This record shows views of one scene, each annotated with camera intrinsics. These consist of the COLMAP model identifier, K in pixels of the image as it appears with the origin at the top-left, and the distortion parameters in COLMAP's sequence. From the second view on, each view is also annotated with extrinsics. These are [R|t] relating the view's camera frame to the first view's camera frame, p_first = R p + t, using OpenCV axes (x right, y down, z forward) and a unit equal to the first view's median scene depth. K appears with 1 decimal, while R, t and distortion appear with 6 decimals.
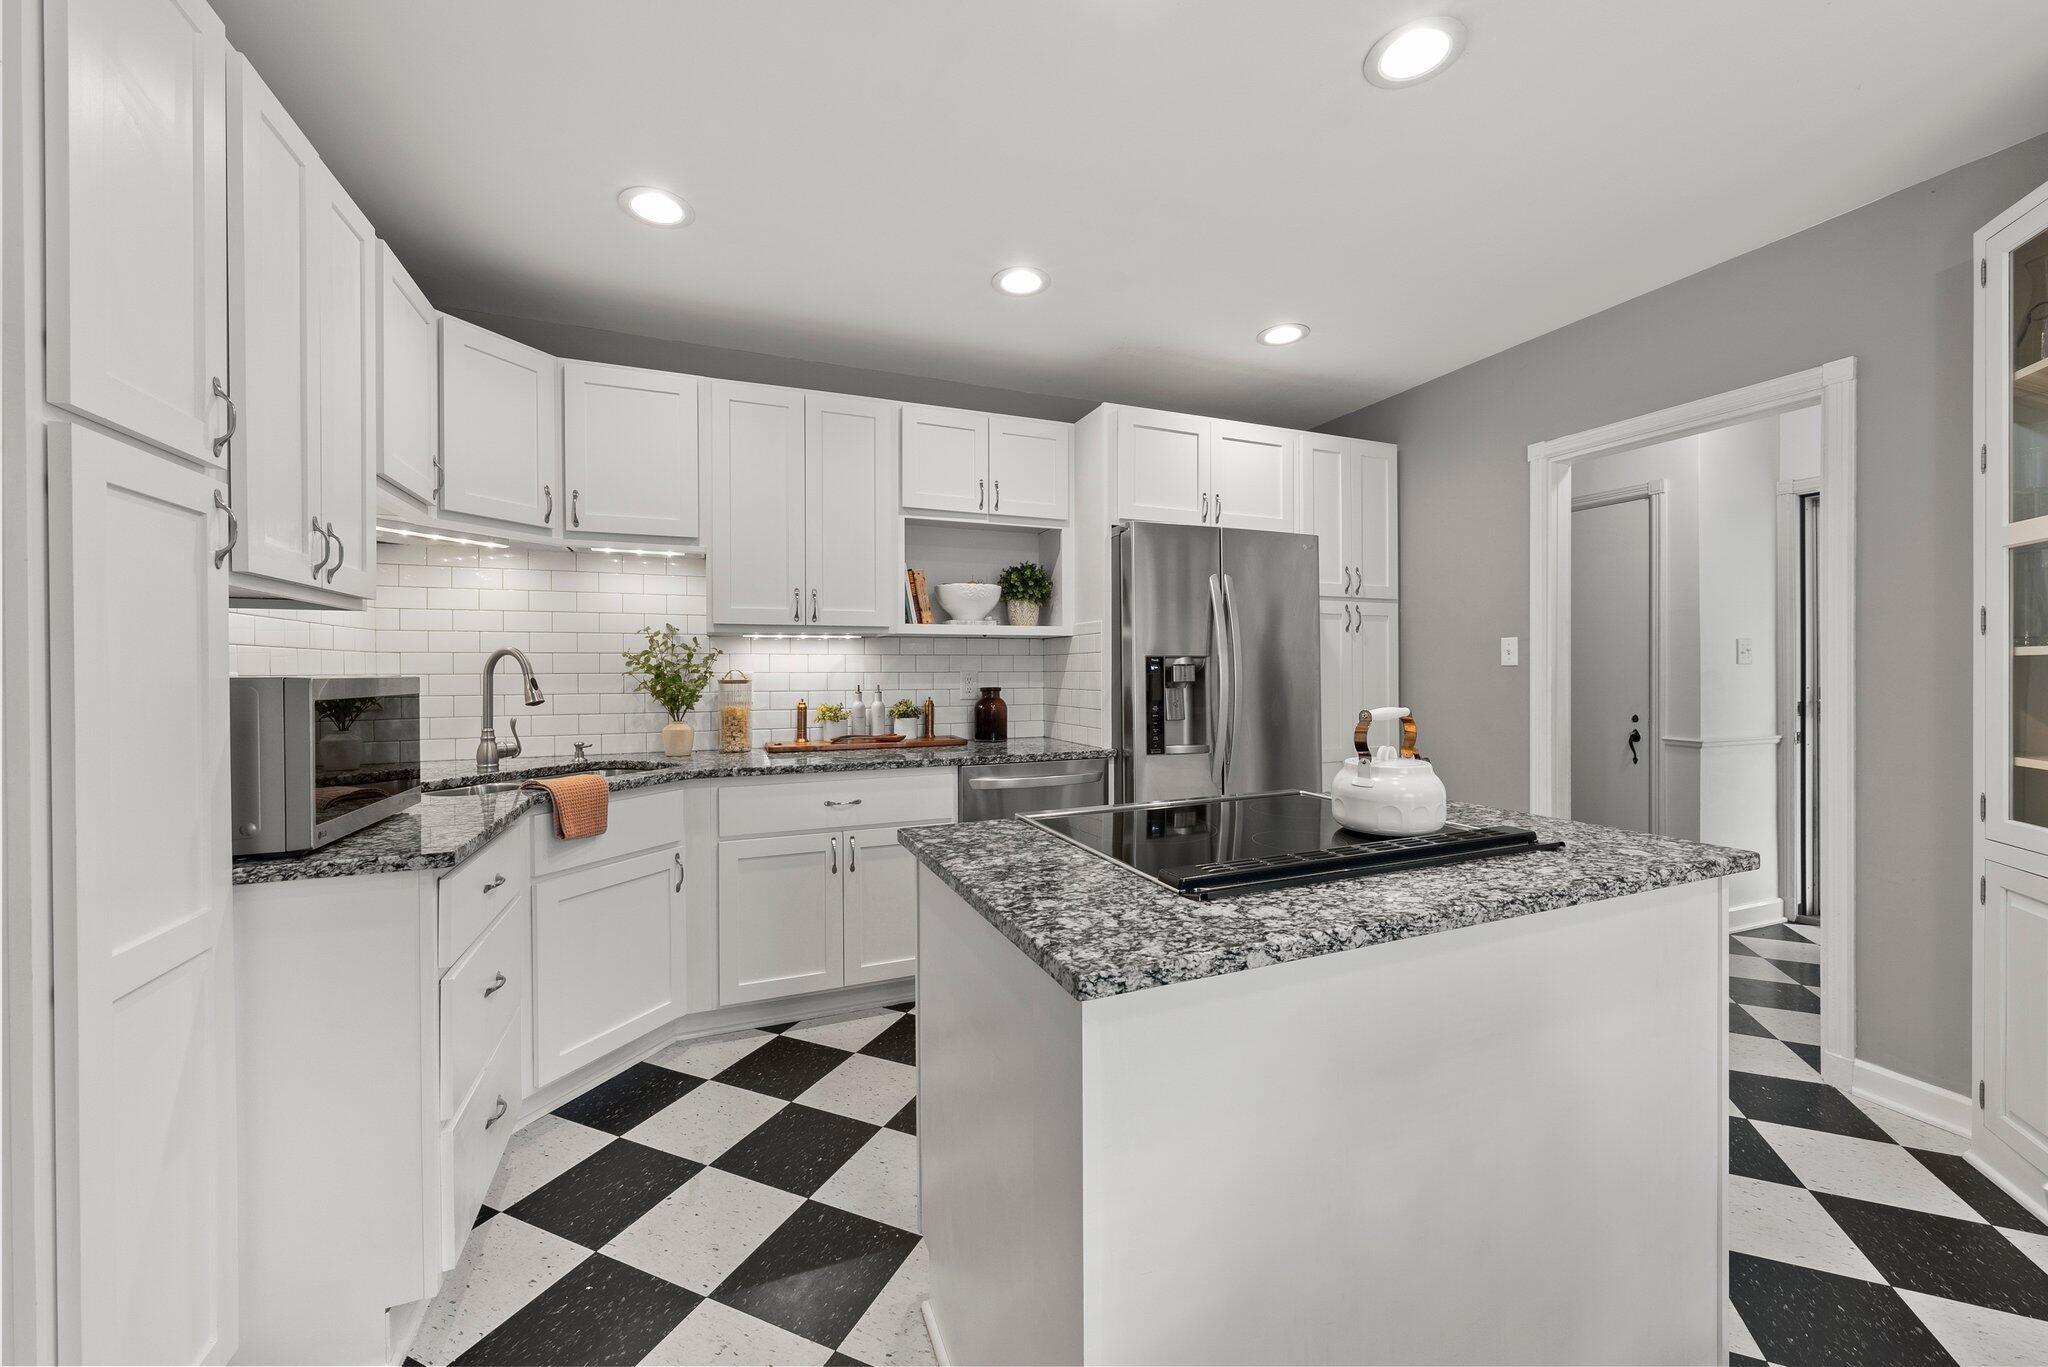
lens RADIAL K [[782.6, 0, 1033.2], [0, 782.6, 674.3], [0, 0, 1]] dist [-0.000489, -0.000245]
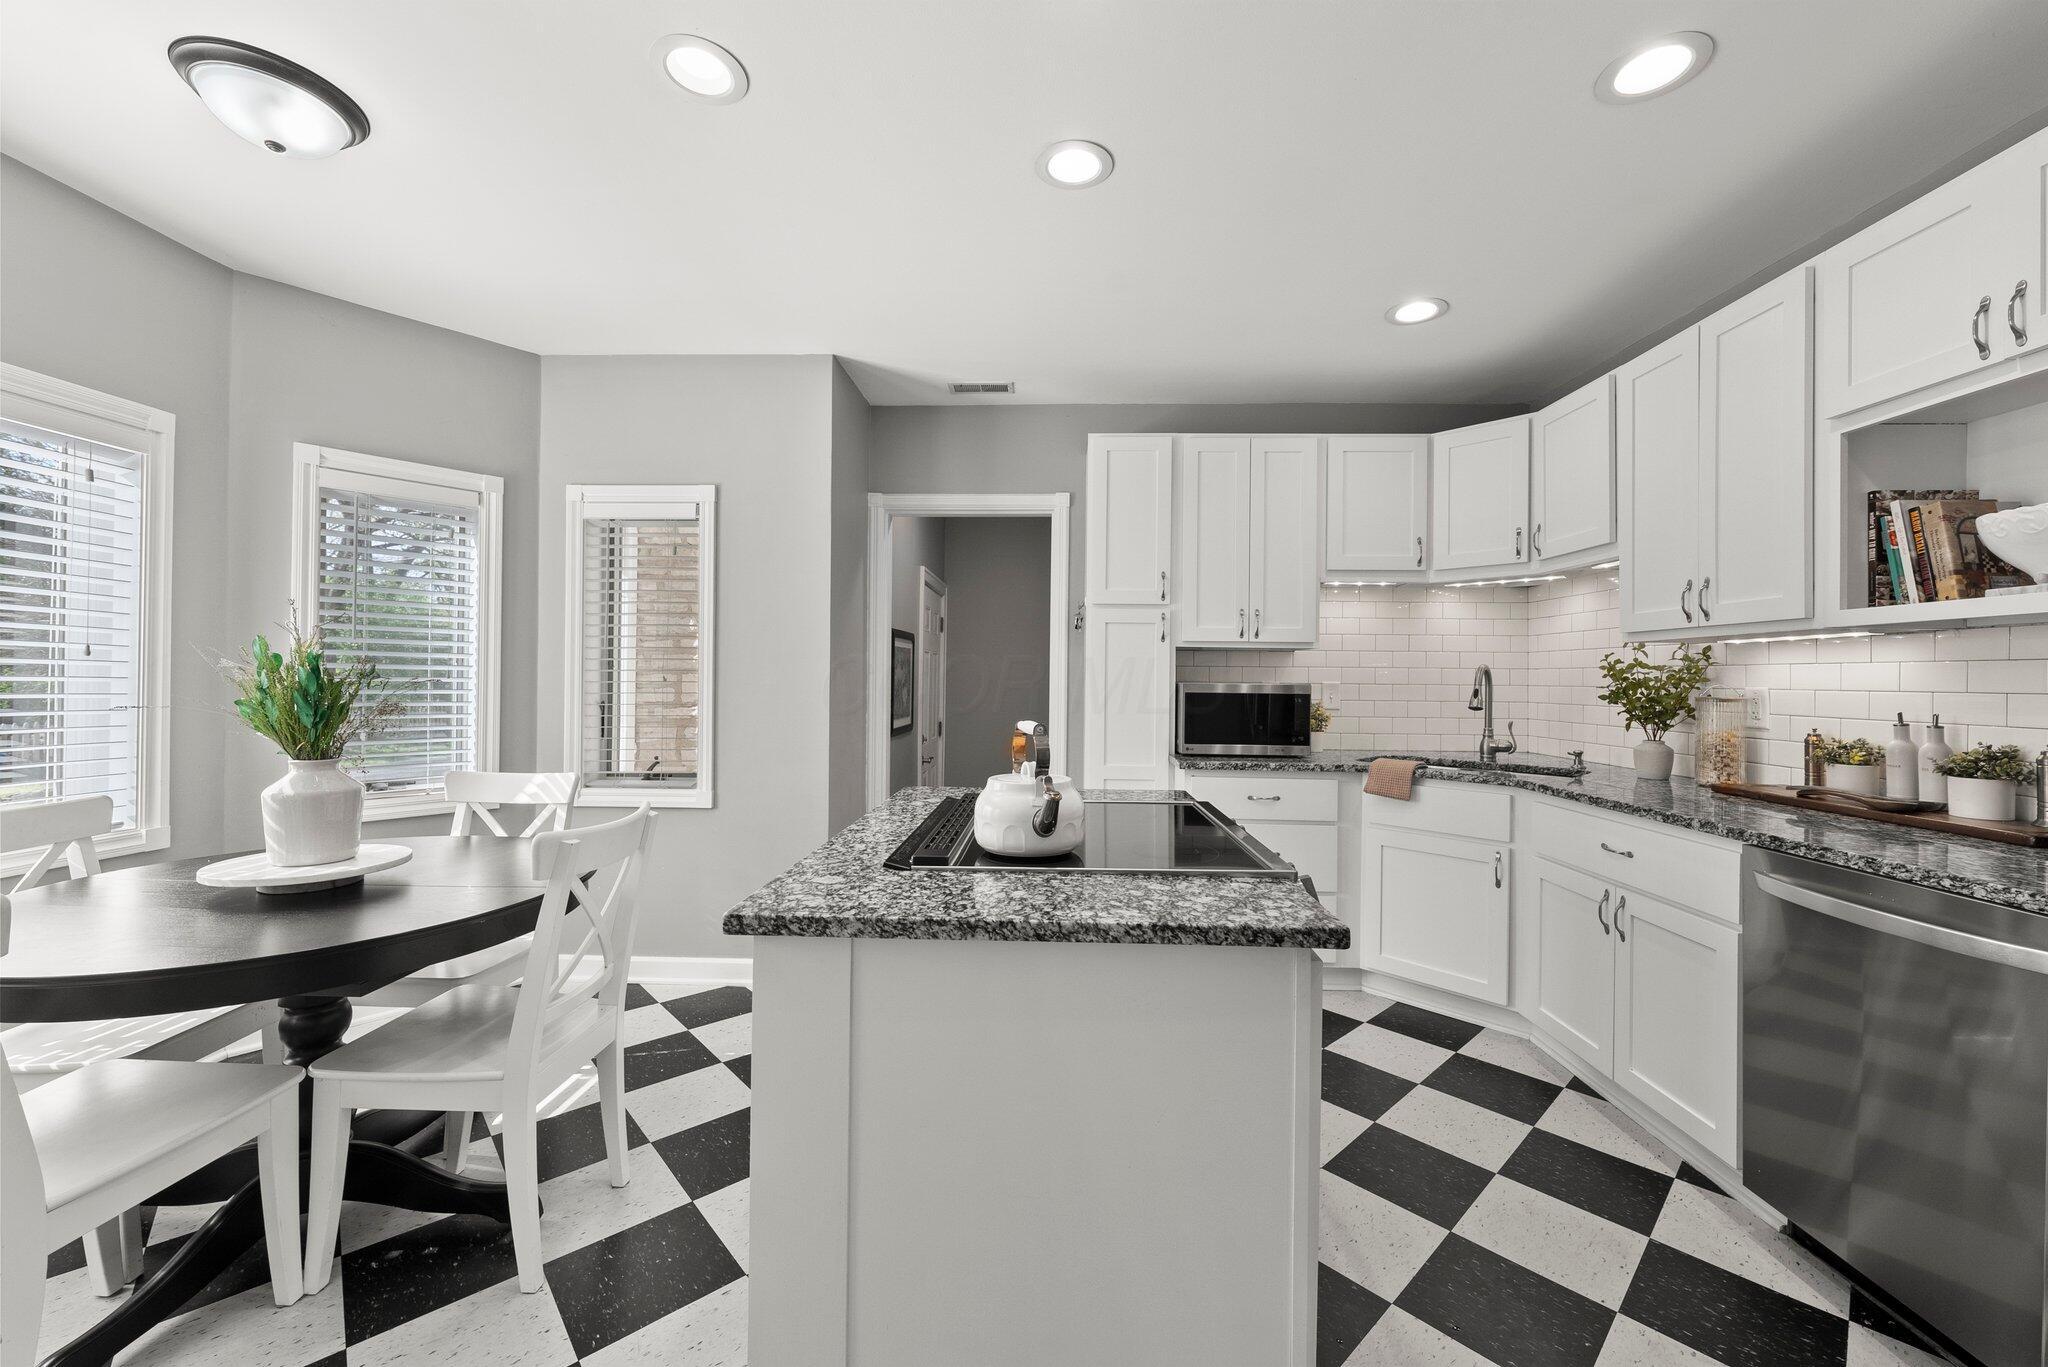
lens RADIAL K [[782.6, 0, 1033.2], [0, 782.6, 674.3], [0, 0, 1]] dist [-0.000489, -0.000245]
pose [[-0.417849, -0.004922, -0.908503, 0.625359], [-0.011696, 0.999932, -0.000038, -0.007399], [0.908441, 0.010610, -0.417878, 0.675943]]
